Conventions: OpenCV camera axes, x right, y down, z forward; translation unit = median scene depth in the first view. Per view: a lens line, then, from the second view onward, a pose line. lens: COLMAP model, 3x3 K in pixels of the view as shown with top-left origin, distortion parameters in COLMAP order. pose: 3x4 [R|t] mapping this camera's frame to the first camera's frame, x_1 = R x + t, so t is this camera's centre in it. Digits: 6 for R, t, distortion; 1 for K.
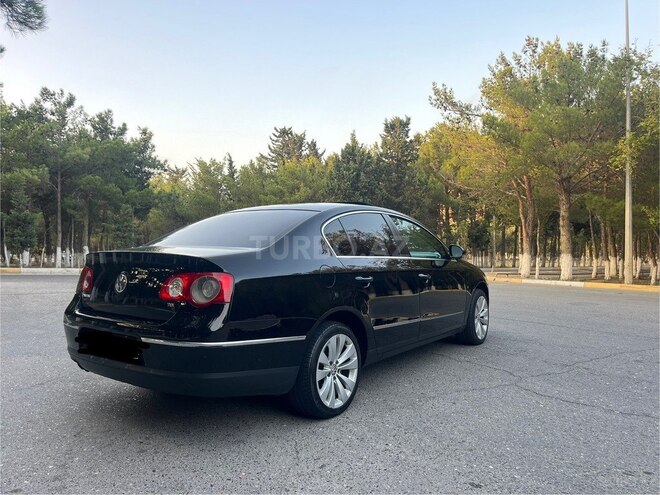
lens RADIAL K [[486.1, 0, 333.8], [0, 486.1, 246.1], [0, 0, 1]] dist [0.064817, -0.084586]
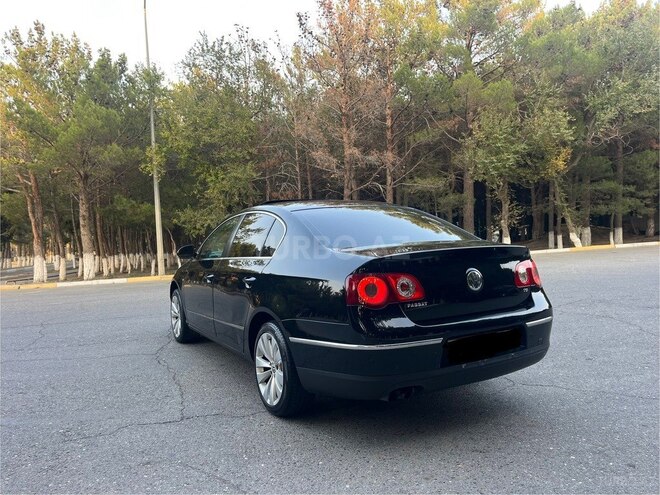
lens RADIAL K [[489.2, 0, 330.0], [0, 489.2, 247.5], [0, 0, 1]] dist [0.066054, -0.087491]
pose [[0.382821, -0.045701, 0.922691, -0.249559], [0.042045, 0.998603, 0.032017, -0.007004], [-0.922865, 0.026538, 0.384208, 0.148398]]
